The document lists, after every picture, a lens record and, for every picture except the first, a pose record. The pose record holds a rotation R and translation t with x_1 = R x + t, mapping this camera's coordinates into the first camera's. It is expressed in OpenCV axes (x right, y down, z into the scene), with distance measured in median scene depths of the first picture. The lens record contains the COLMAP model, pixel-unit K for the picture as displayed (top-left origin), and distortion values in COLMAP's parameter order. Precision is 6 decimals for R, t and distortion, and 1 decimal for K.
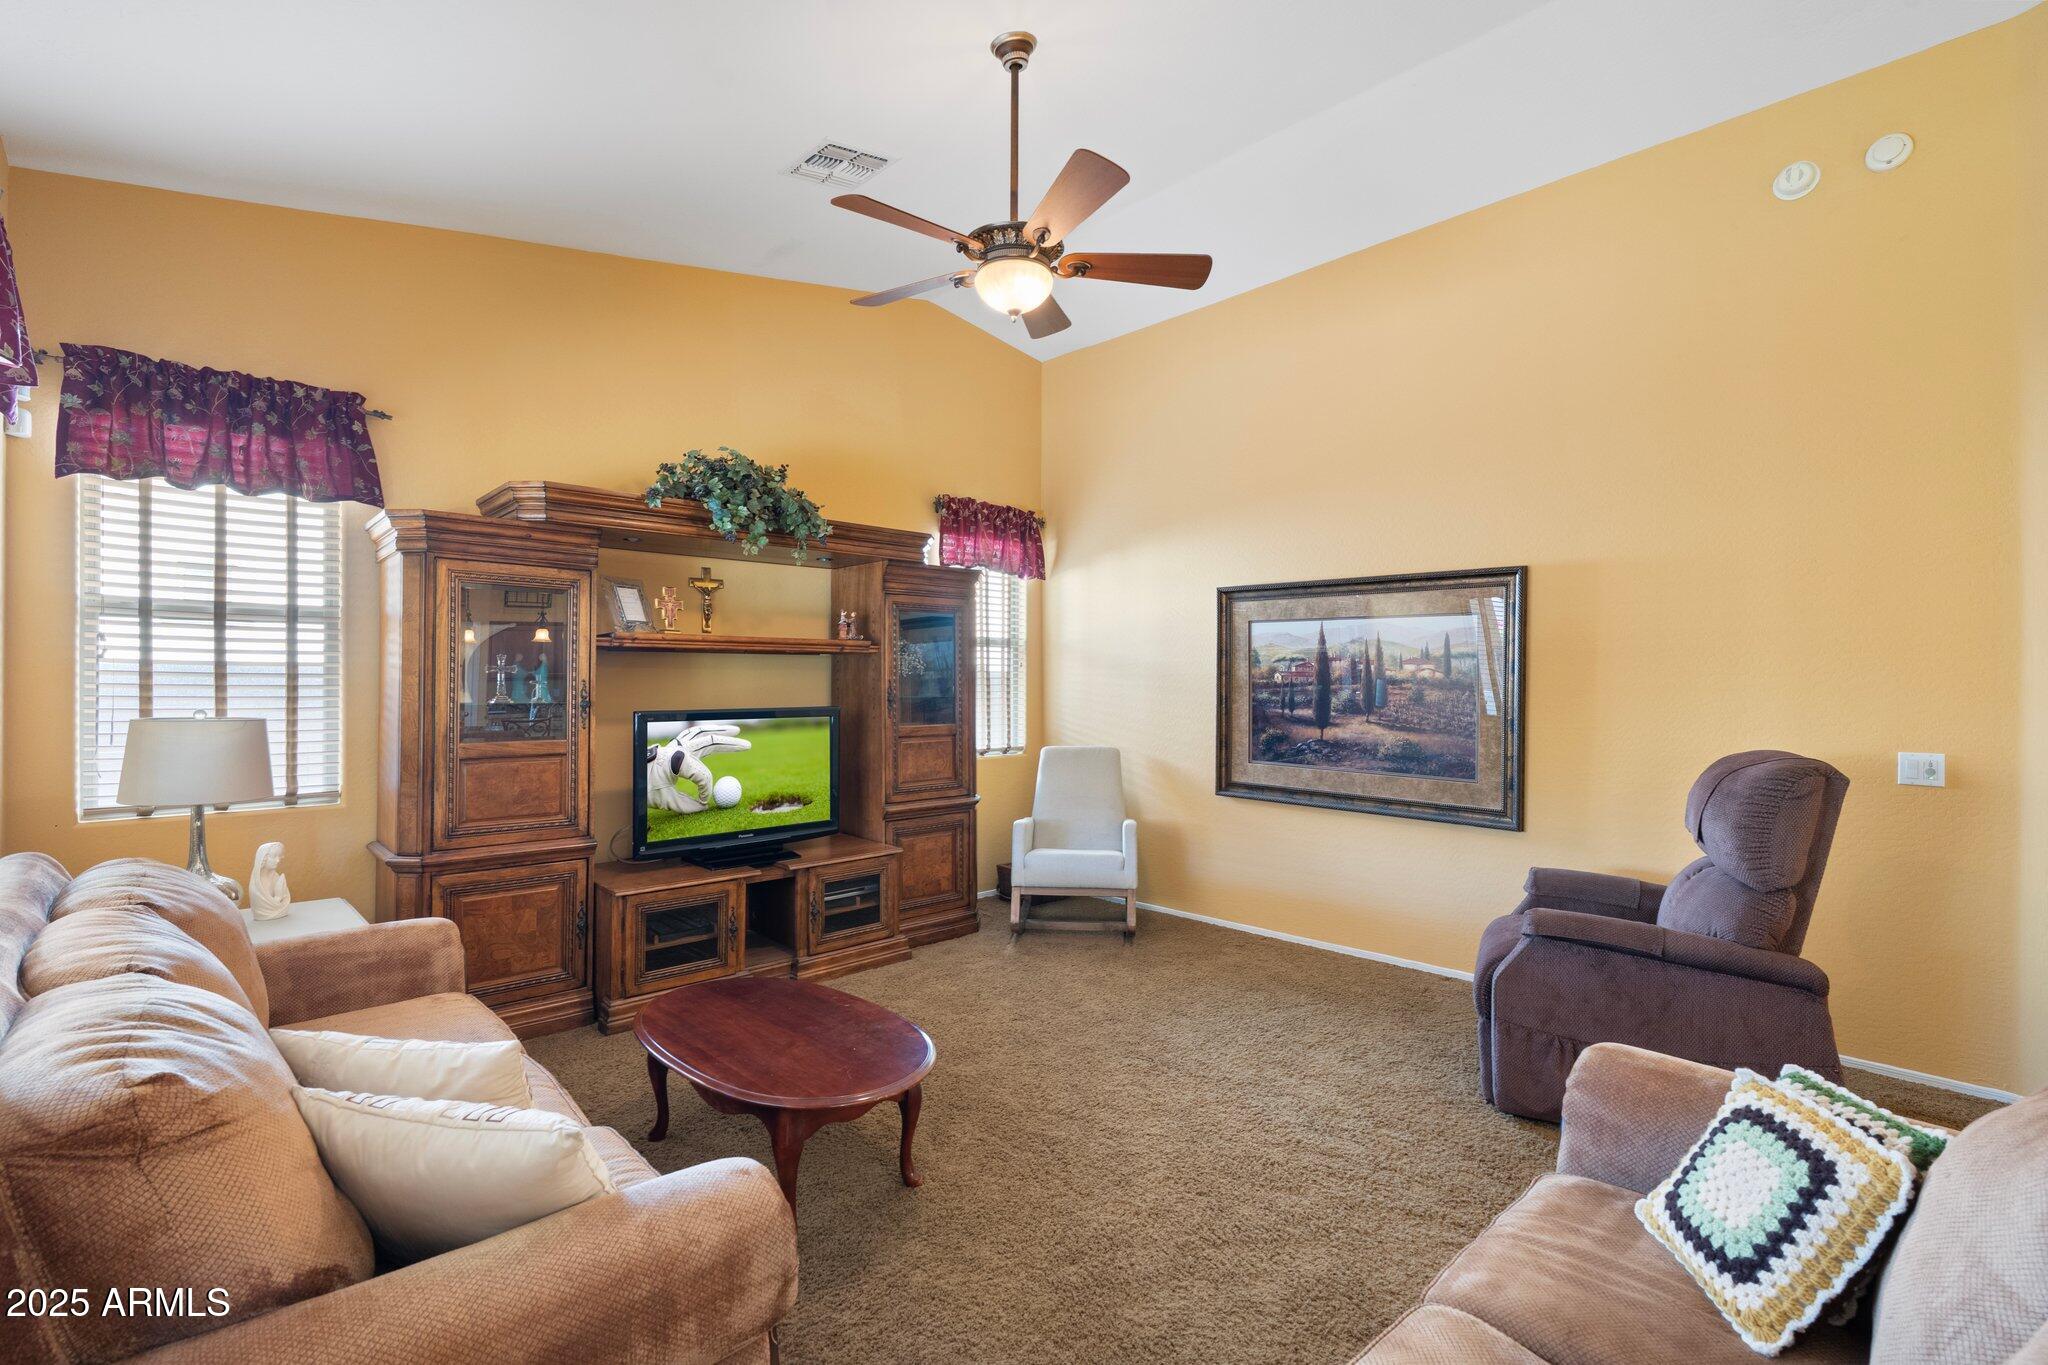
lens RADIAL K [[926.3, 0, 1022.4], [0, 926.3, 679.3], [0, 0, 1]] dist [-0.015093, 0.006894]
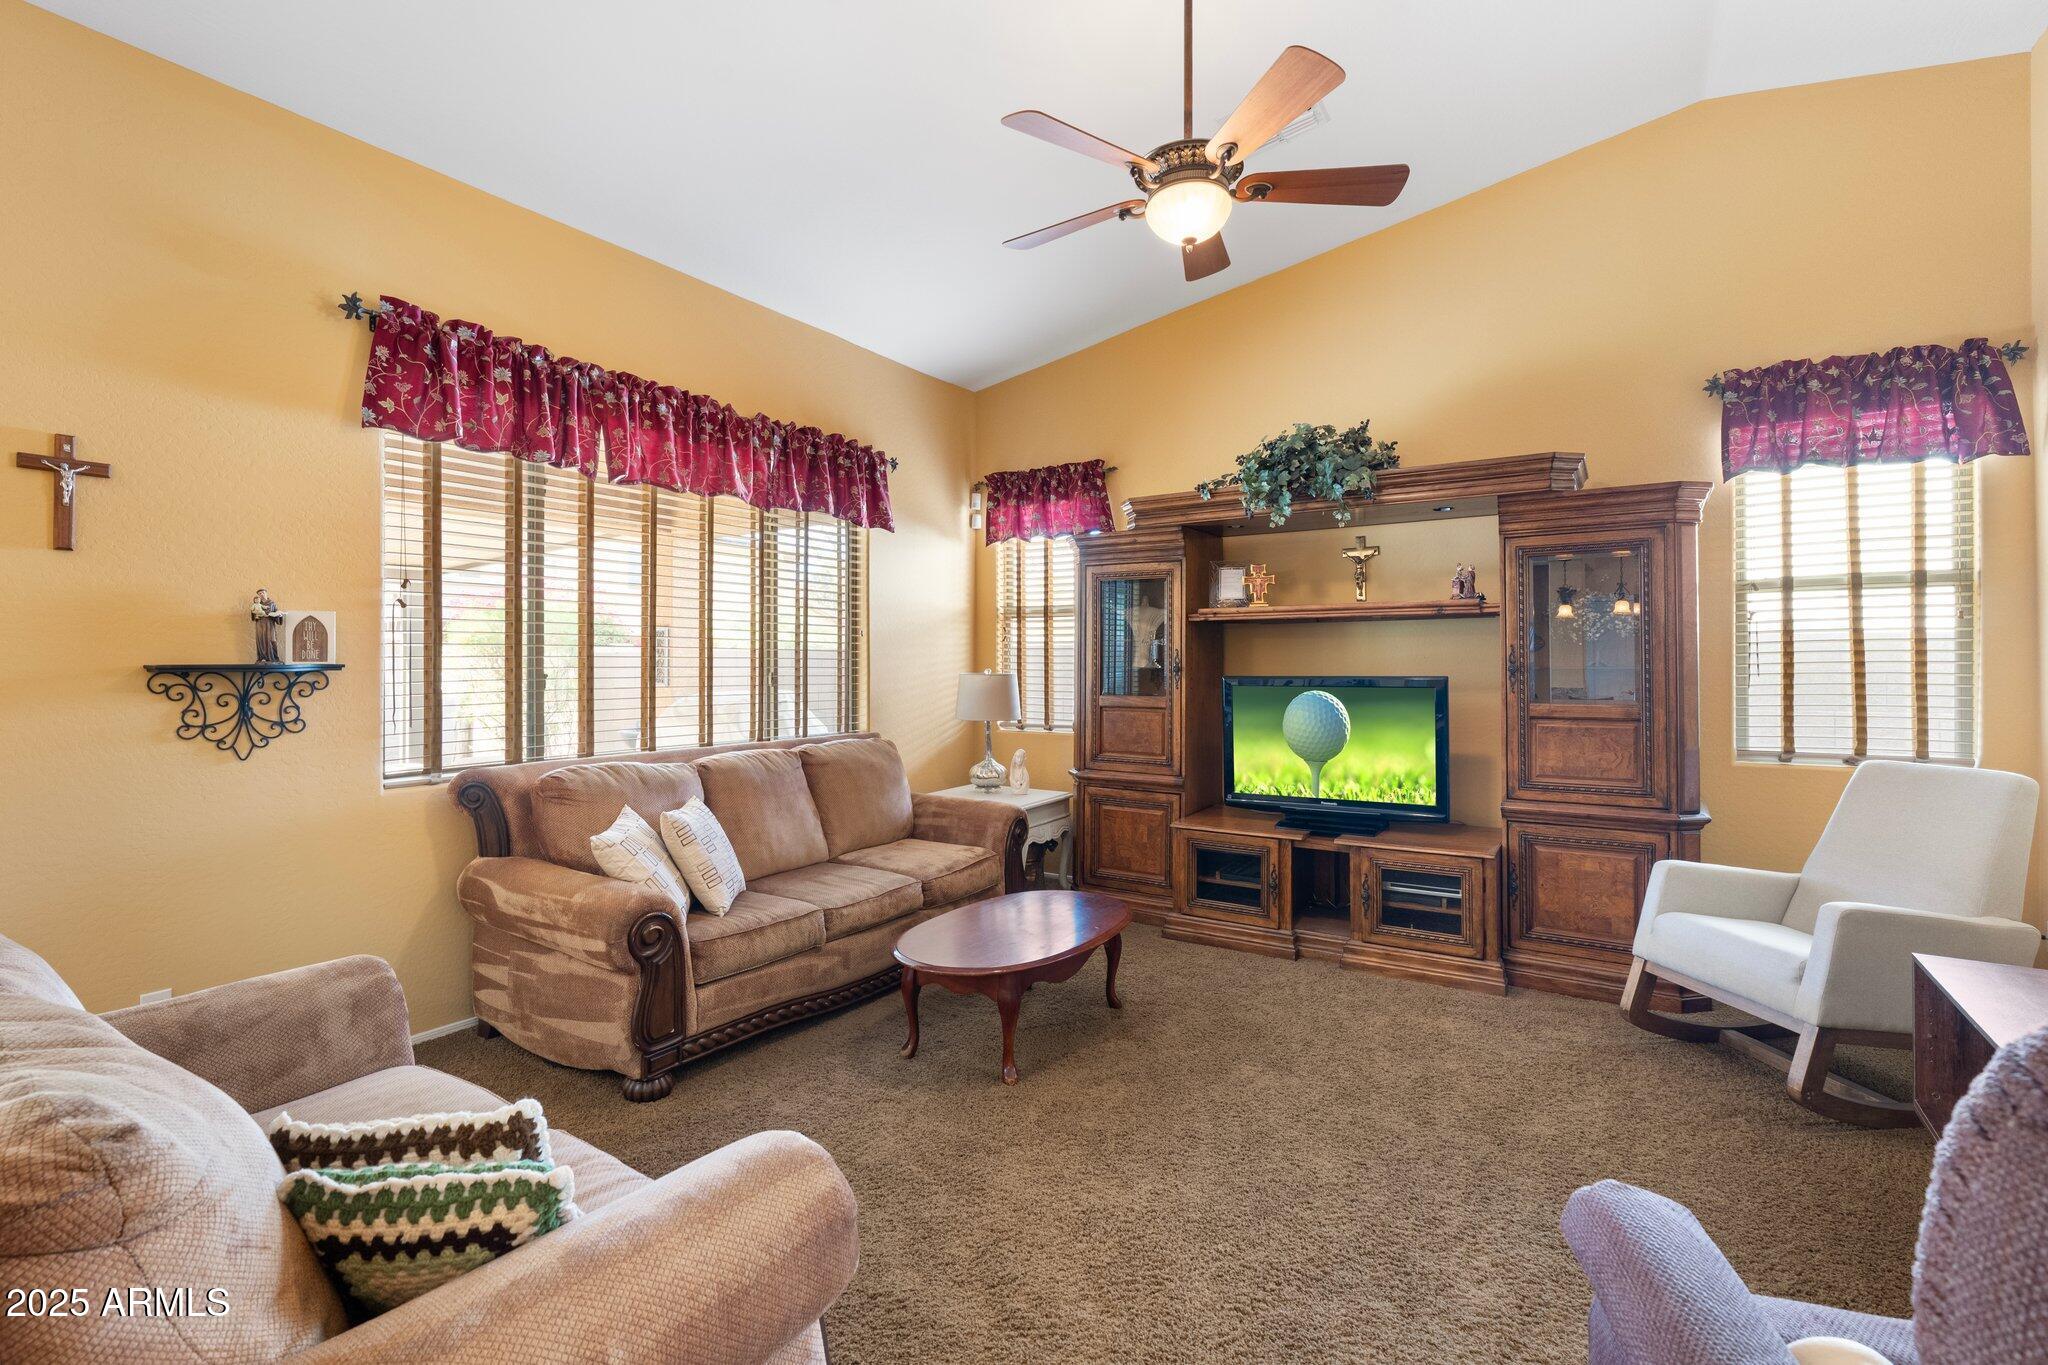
lens RADIAL K [[928.1, 0, 1021.3], [0, 928.1, 656.6], [0, 0, 1]] dist [-0.004330, -0.000703]
pose [[0.232634, -0.010150, -0.972511, 0.688467], [0.003793, 0.999947, -0.009529, 0.022053], [0.972557, -0.001472, 0.232660, 0.513357]]
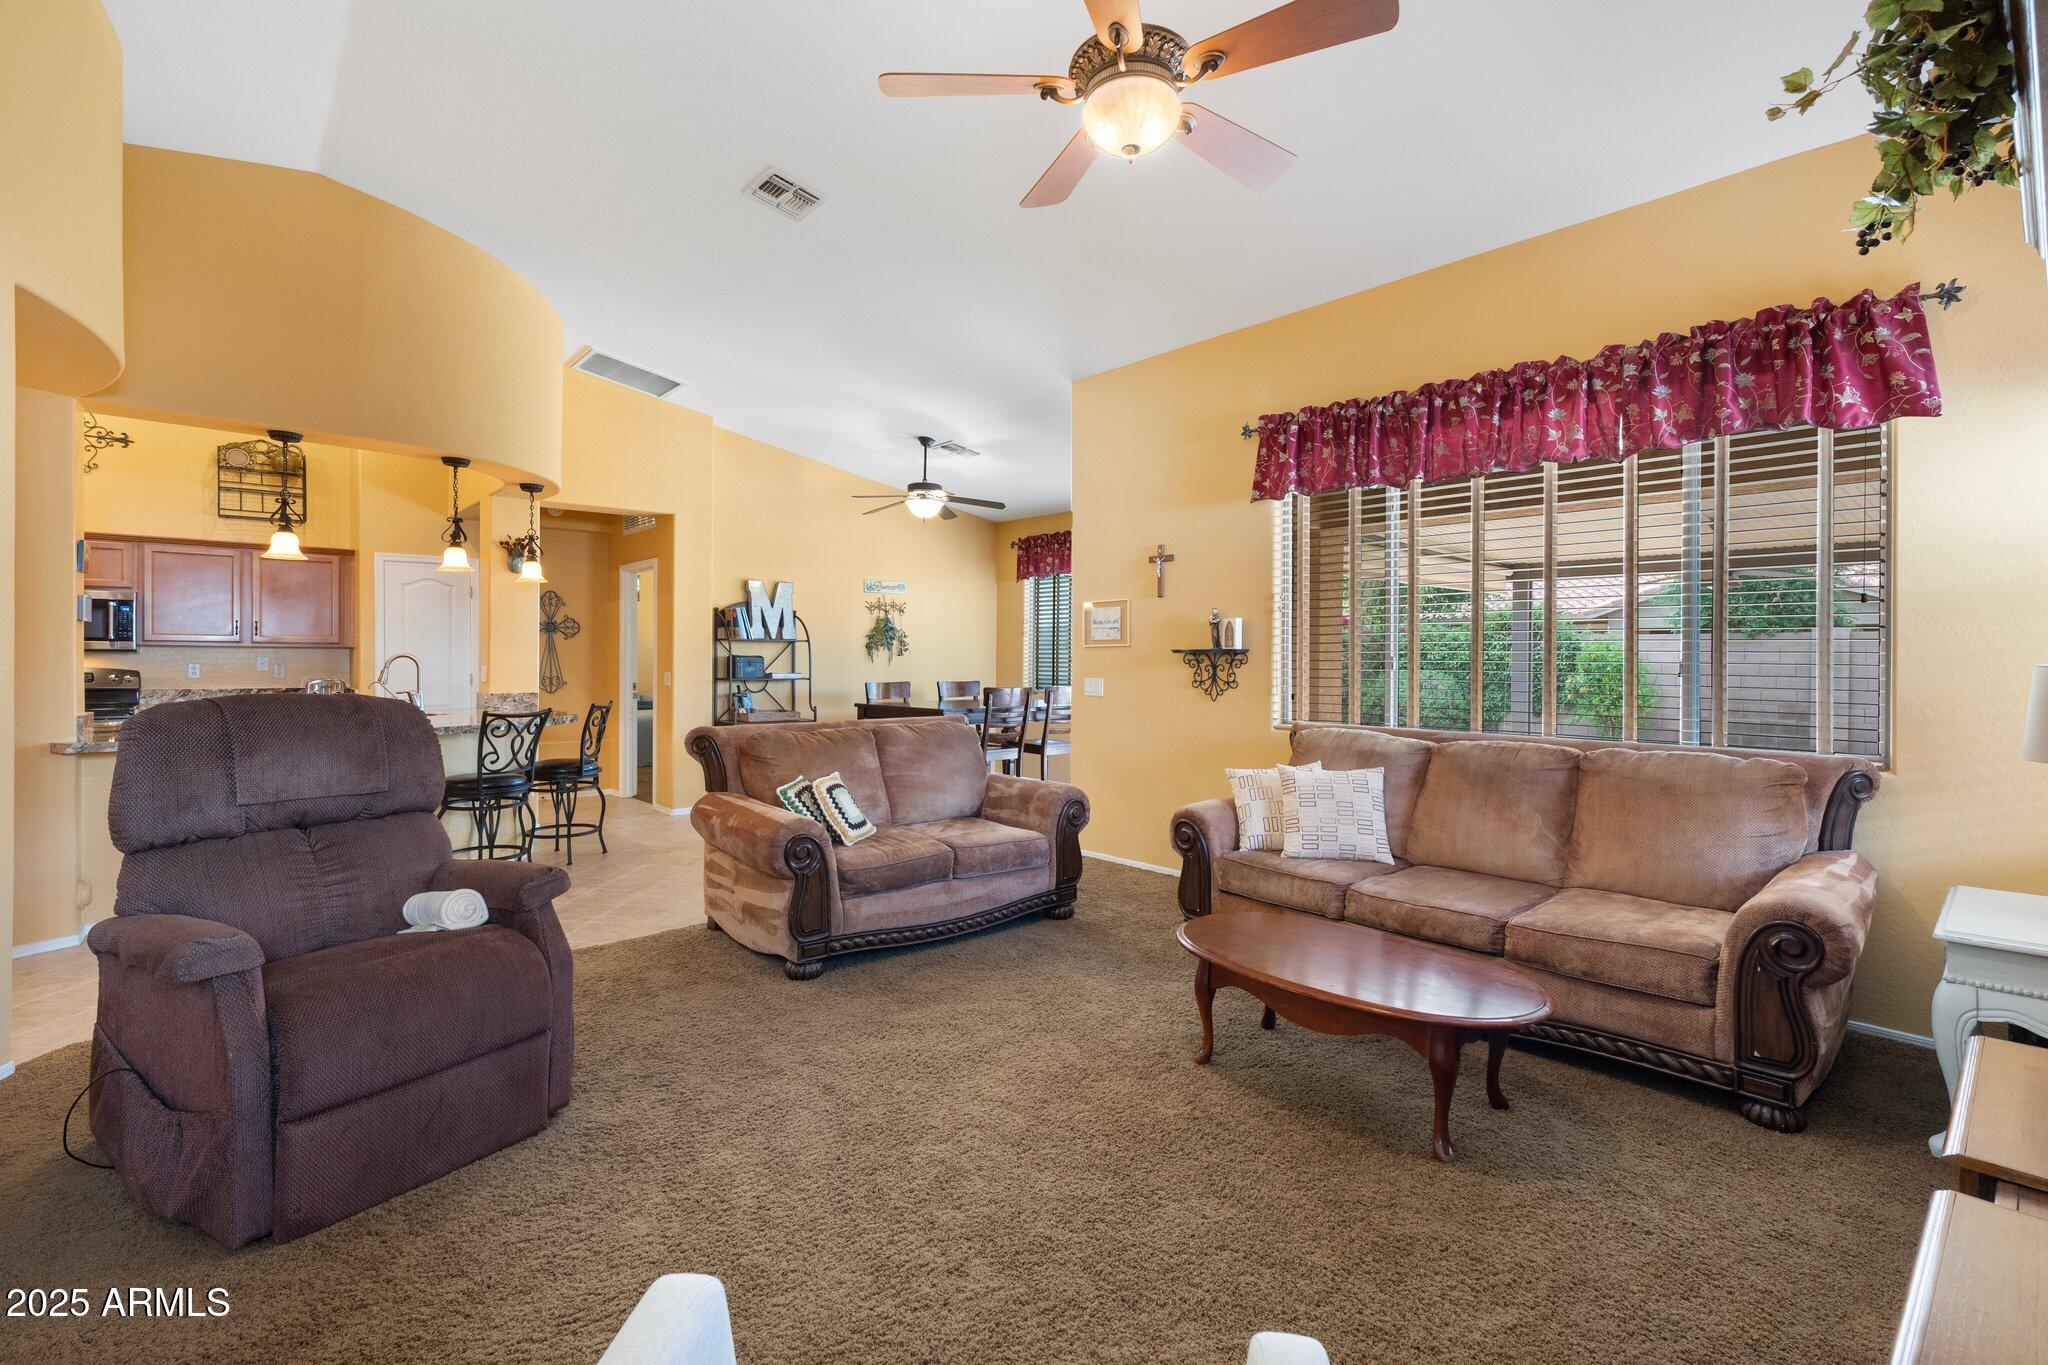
lens RADIAL K [[926.3, 0, 1022.4], [0, 926.3, 679.3], [0, 0, 1]] dist [-0.015093, 0.006894]
pose [[-0.999220, -0.007743, 0.038723, 0.038787], [-0.006931, 0.999754, 0.021050, 0.036597], [-0.038876, 0.020765, -0.999028, 1.478217]]
